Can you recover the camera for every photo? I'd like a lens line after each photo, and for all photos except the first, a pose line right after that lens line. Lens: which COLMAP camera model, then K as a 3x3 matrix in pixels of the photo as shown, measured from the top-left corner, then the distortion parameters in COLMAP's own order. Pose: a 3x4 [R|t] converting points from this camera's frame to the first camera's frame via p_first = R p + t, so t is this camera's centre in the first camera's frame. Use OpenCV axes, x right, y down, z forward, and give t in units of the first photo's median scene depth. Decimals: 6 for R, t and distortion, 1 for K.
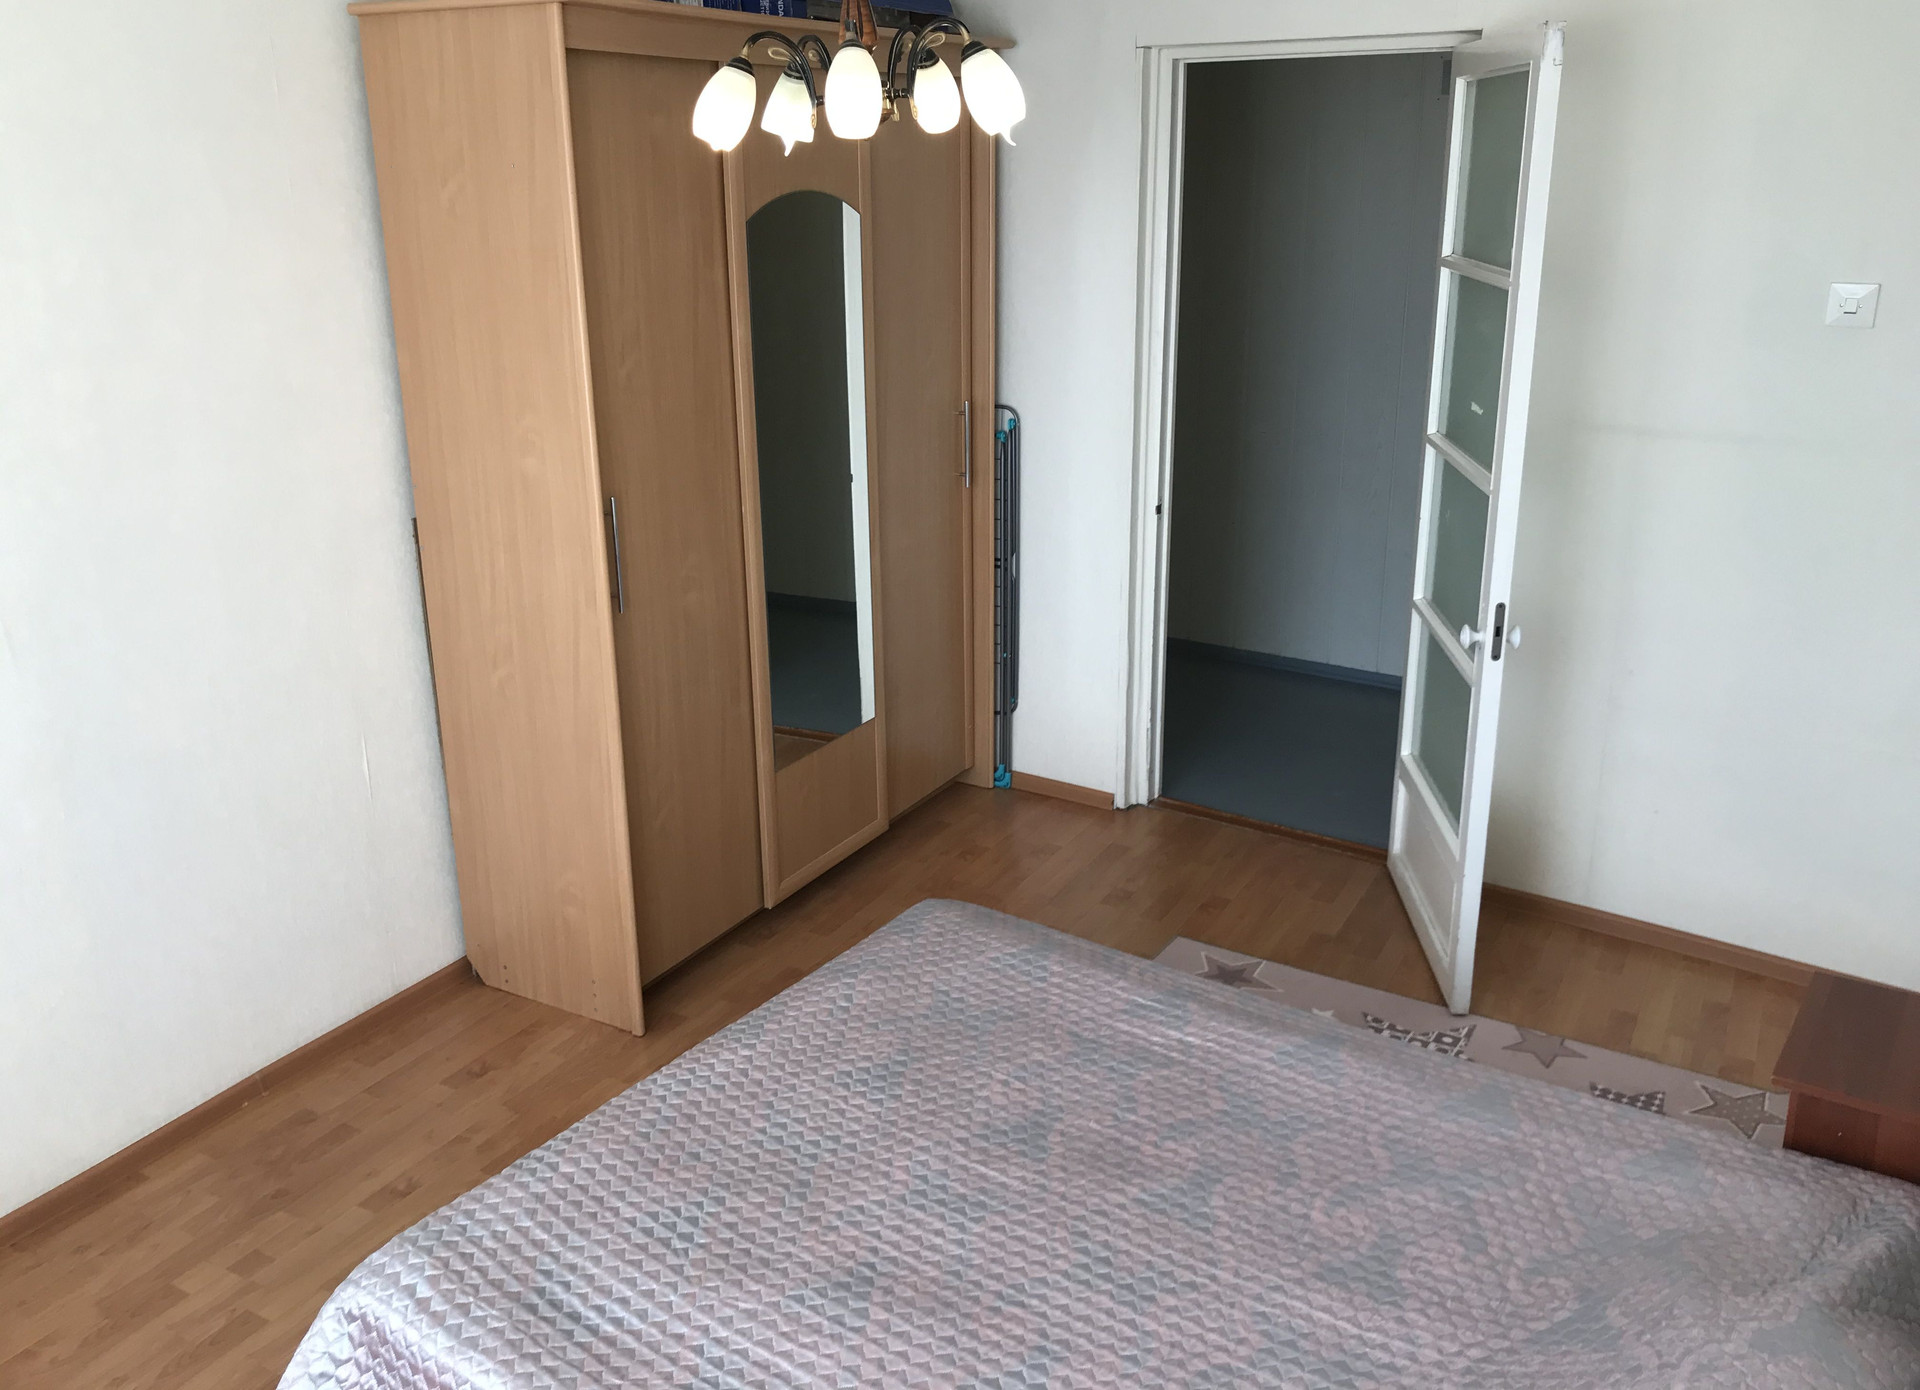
lens RADIAL K [[1573.5, 0, 963.8], [0, 1573.5, 689.2], [0, 0, 1]] dist [0.001794, 0.001258]
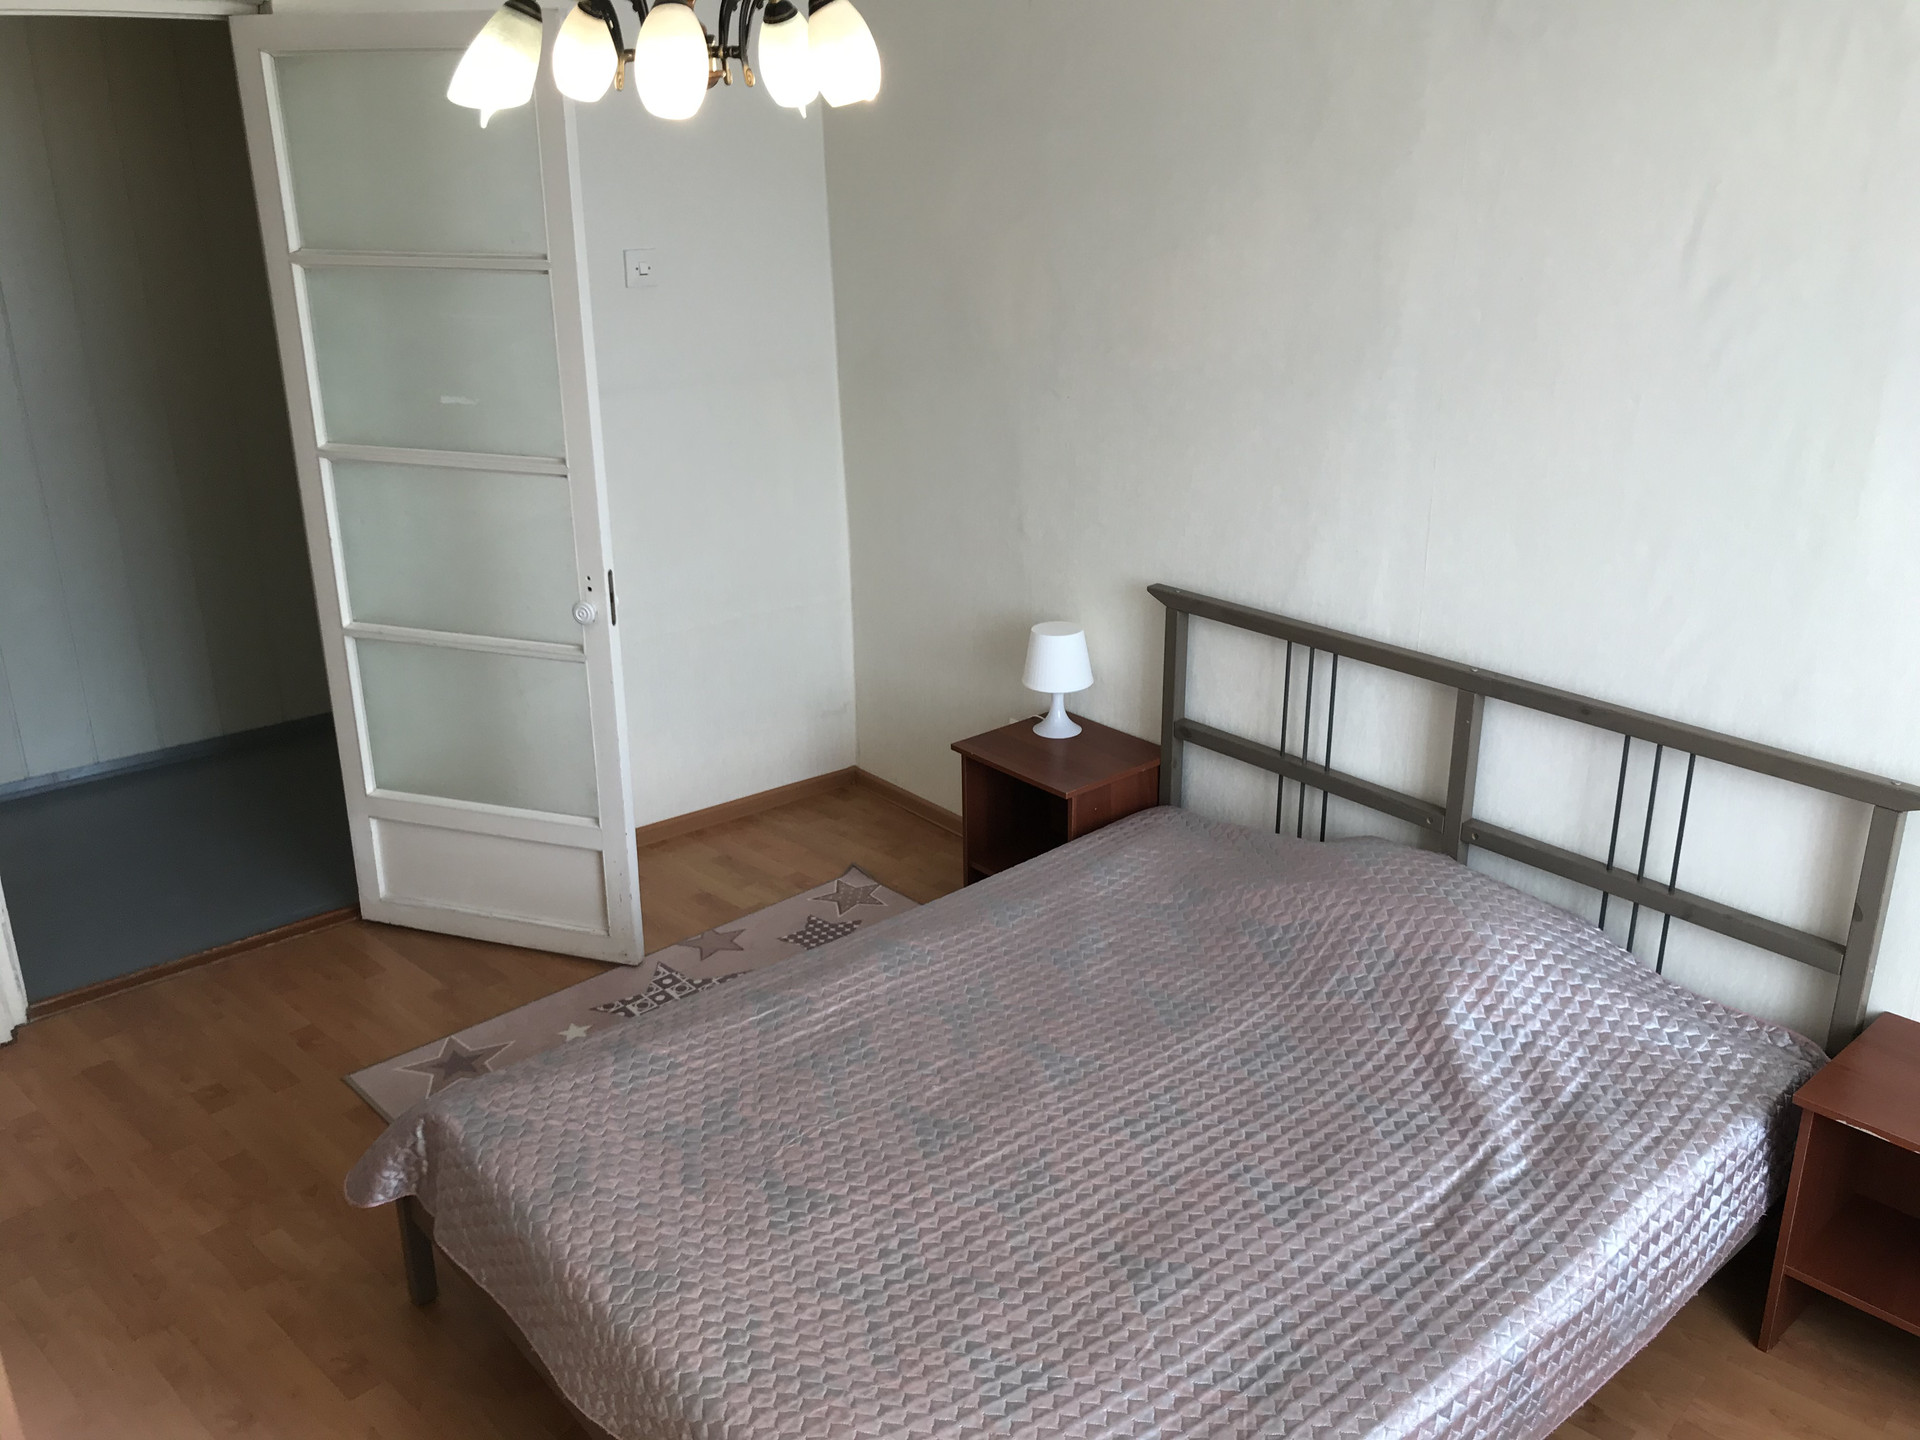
lens RADIAL K [[1587.3, 0, 962.9], [0, 1587.3, 723.9], [0, 0, 1]] dist [0.011701, -0.002046]
pose [[0.234921, -0.326001, 0.915716, -0.799621], [0.311013, 0.917764, 0.246942, -0.195361], [-0.920914, 0.226788, 0.316993, 0.616860]]
